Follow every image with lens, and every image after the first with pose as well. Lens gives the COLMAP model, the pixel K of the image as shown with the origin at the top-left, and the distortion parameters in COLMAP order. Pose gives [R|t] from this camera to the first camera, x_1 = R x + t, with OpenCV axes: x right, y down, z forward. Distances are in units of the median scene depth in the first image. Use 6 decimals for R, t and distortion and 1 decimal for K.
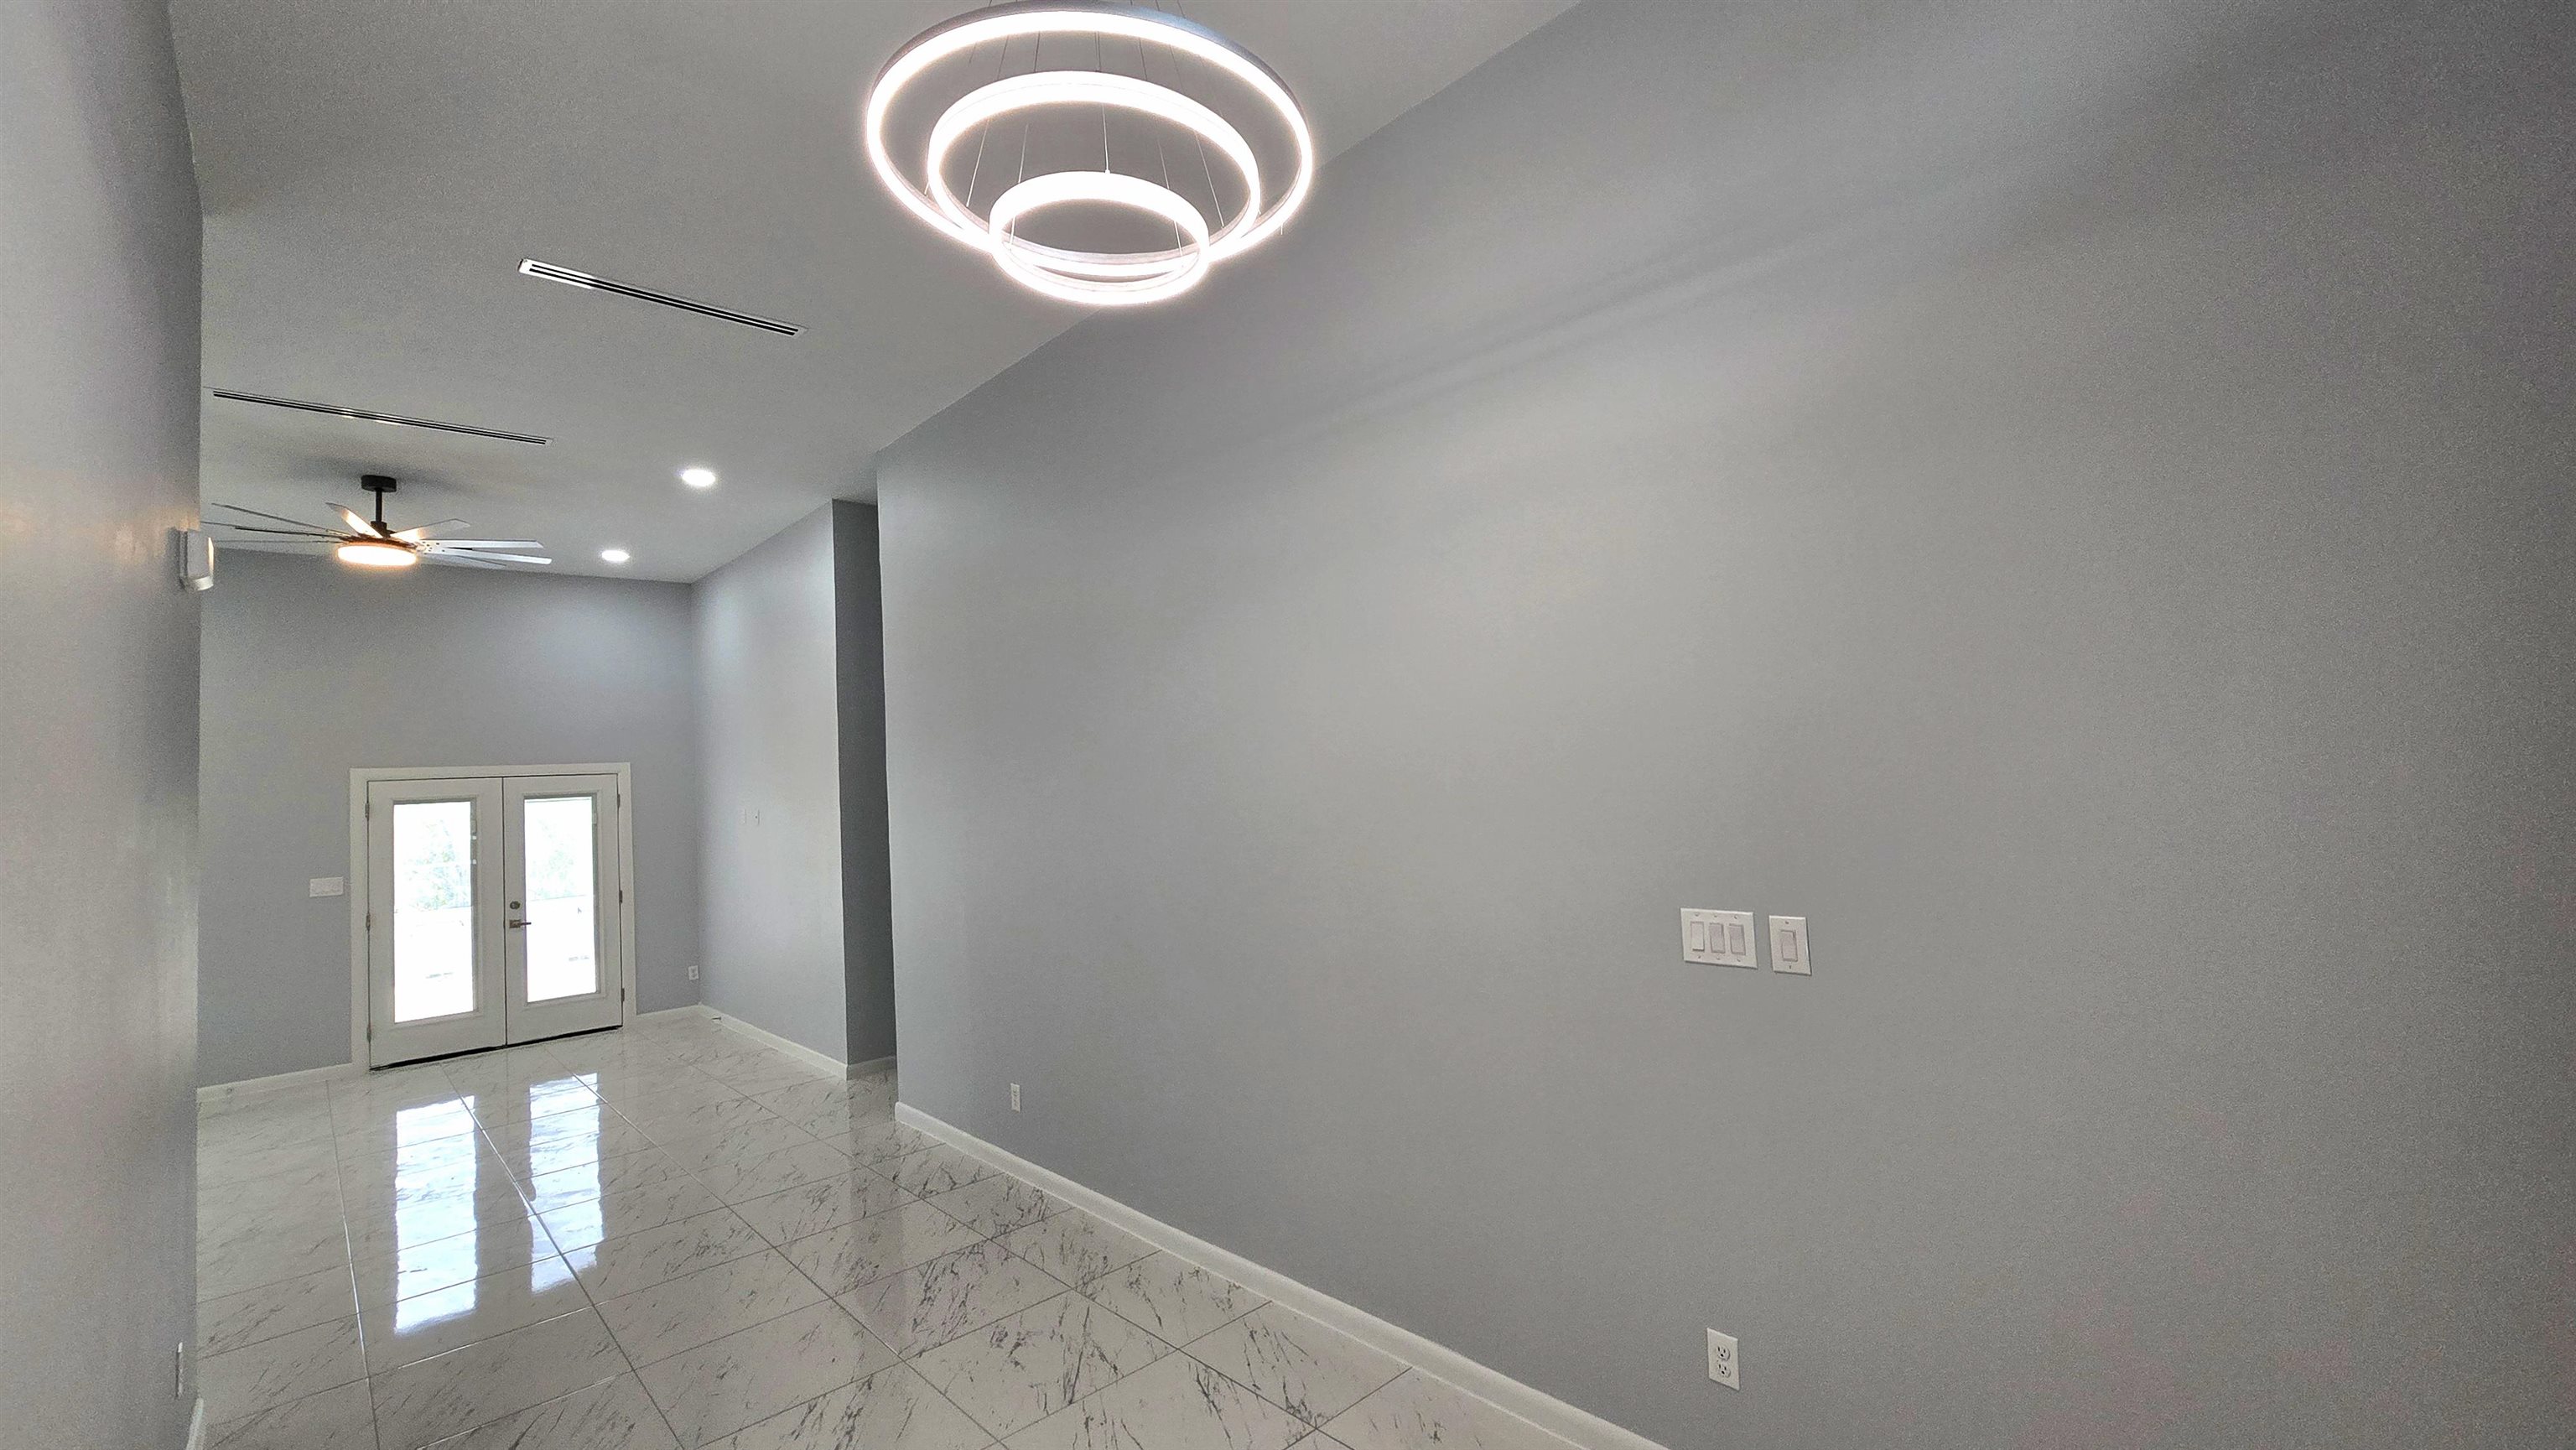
lens RADIAL K [[1055.3, 0, 1282.3], [0, 1055.3, 721.7], [0, 0, 1]] dist [-0.002546, -0.000243]
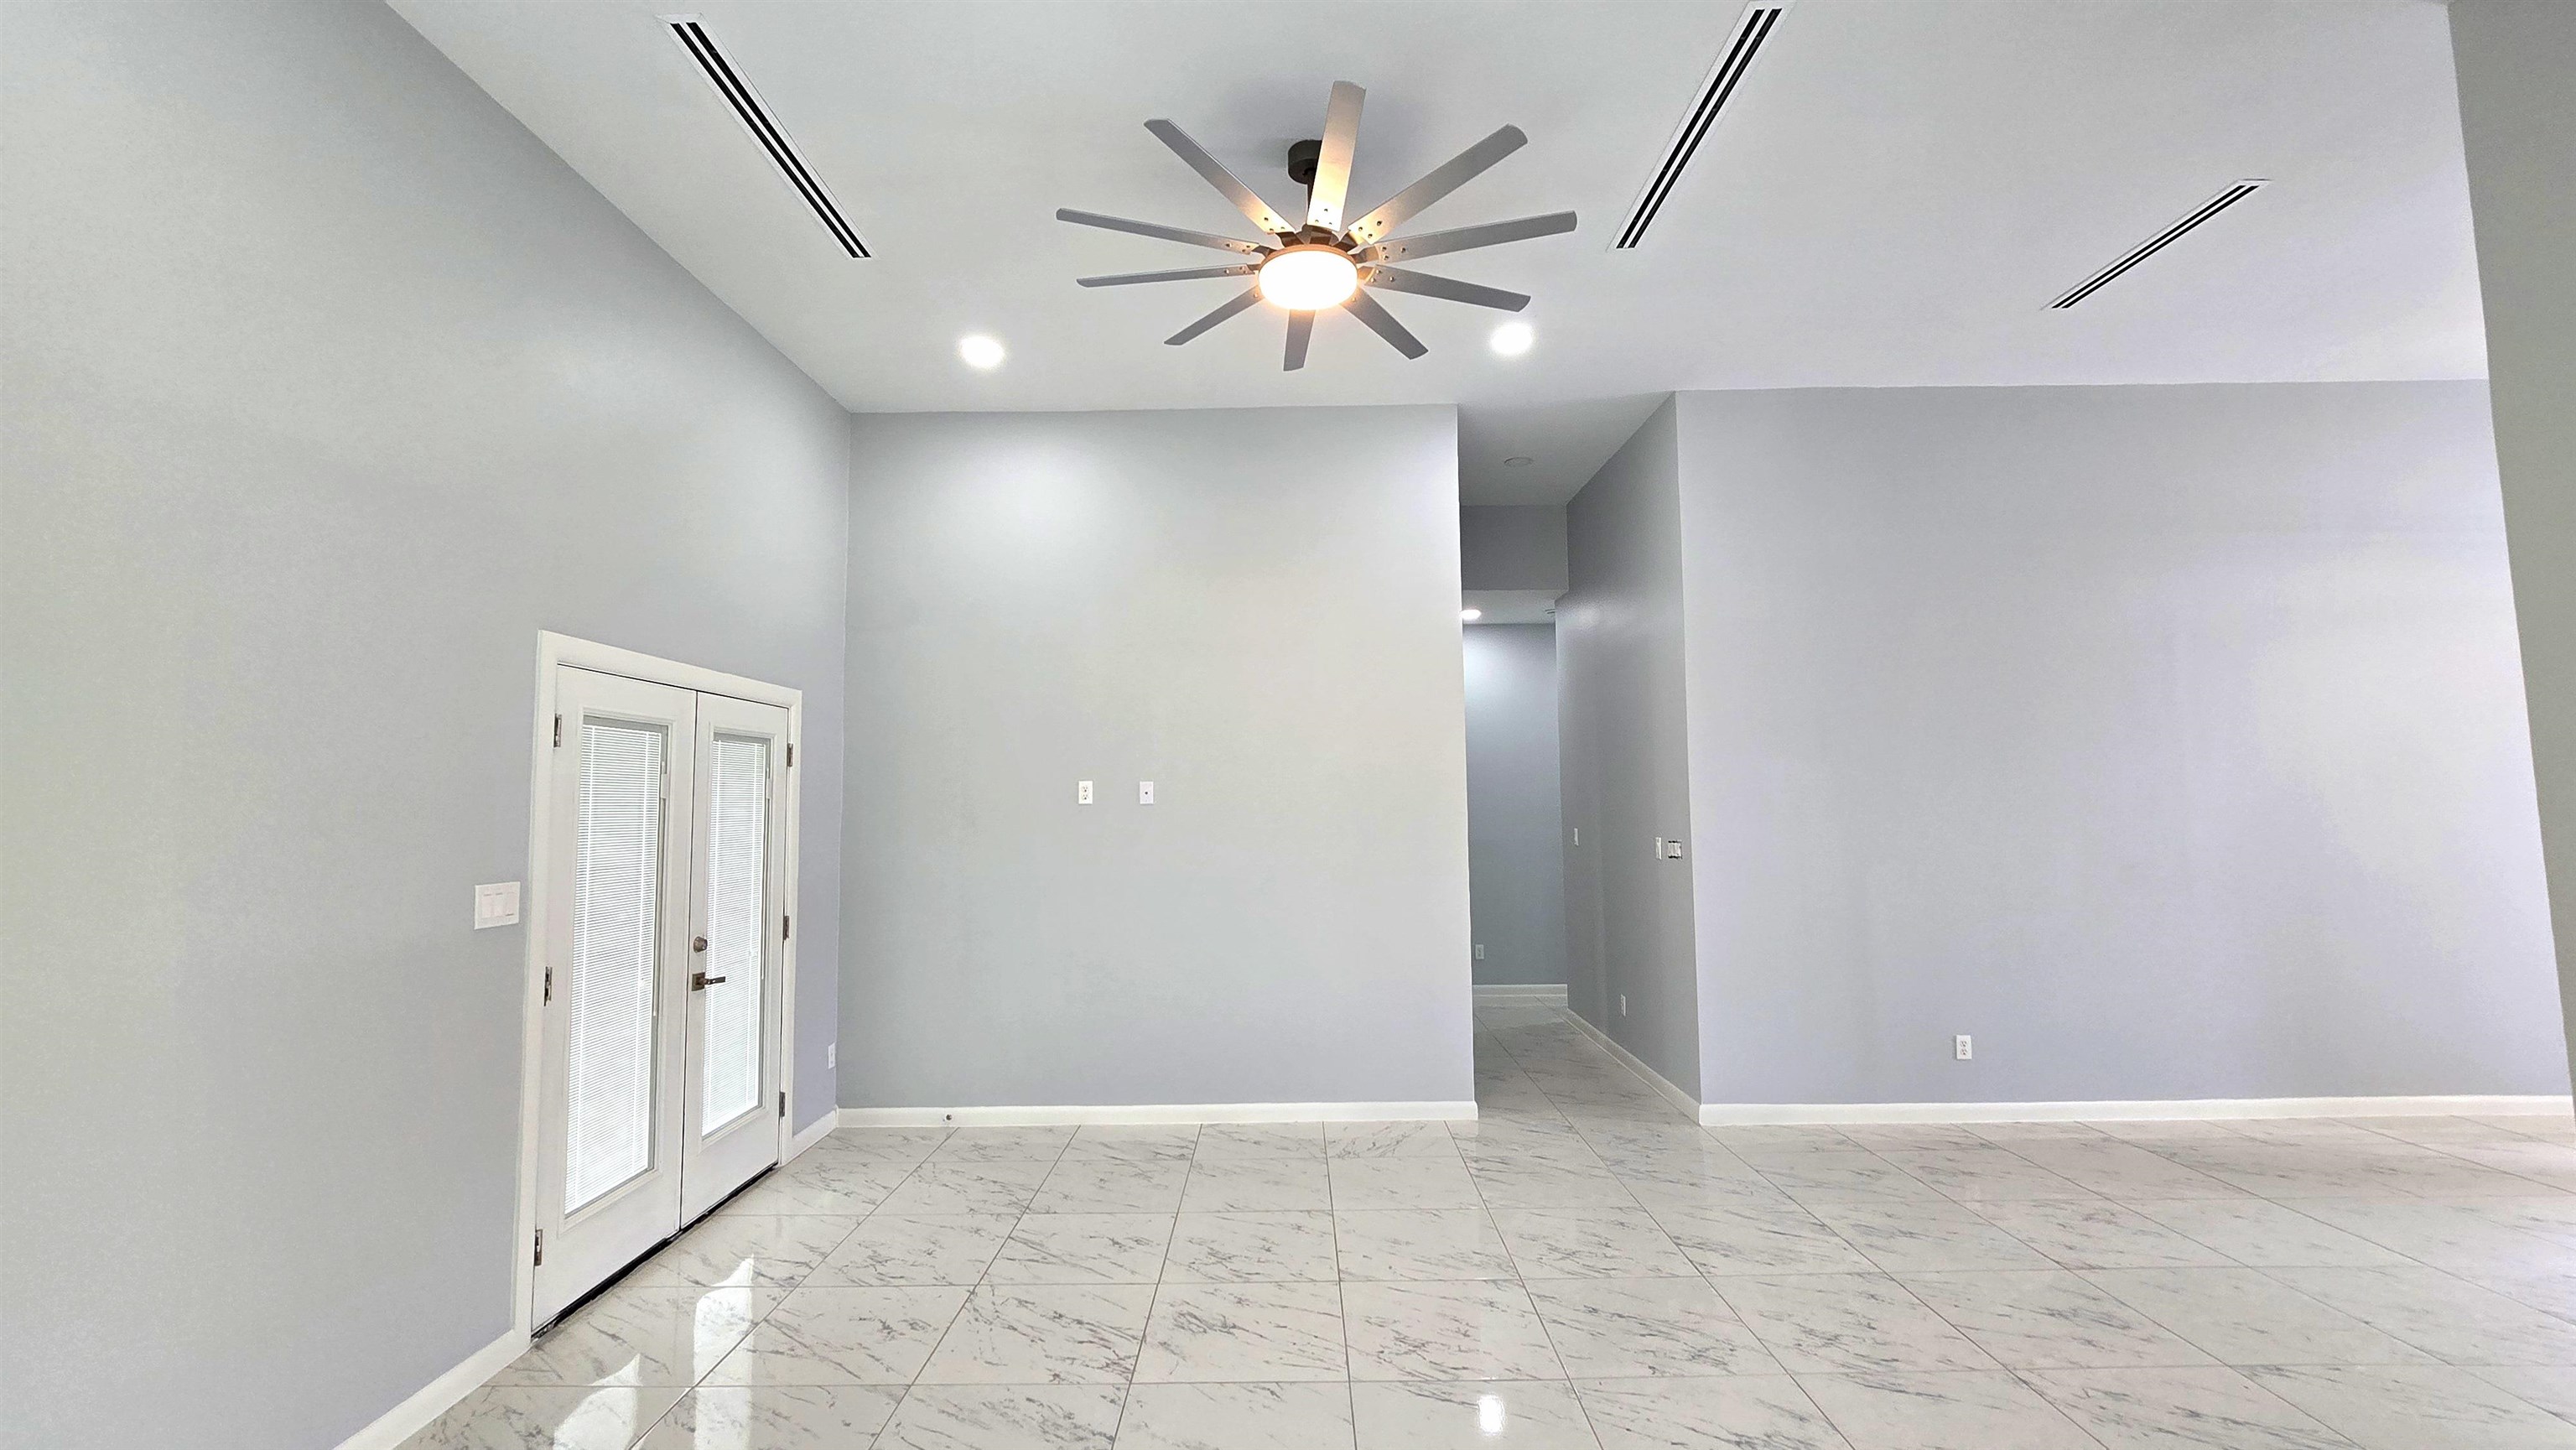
lens RADIAL K [[1055.3, 0, 1282.3], [0, 1055.3, 721.7], [0, 0, 1]] dist [-0.002546, -0.000243]
pose [[0.669074, 0.109115, 0.735142, -0.990519], [-0.075298, 0.994026, -0.079010, 0.092478], [-0.739371, -0.002491, 0.673294, 0.483396]]
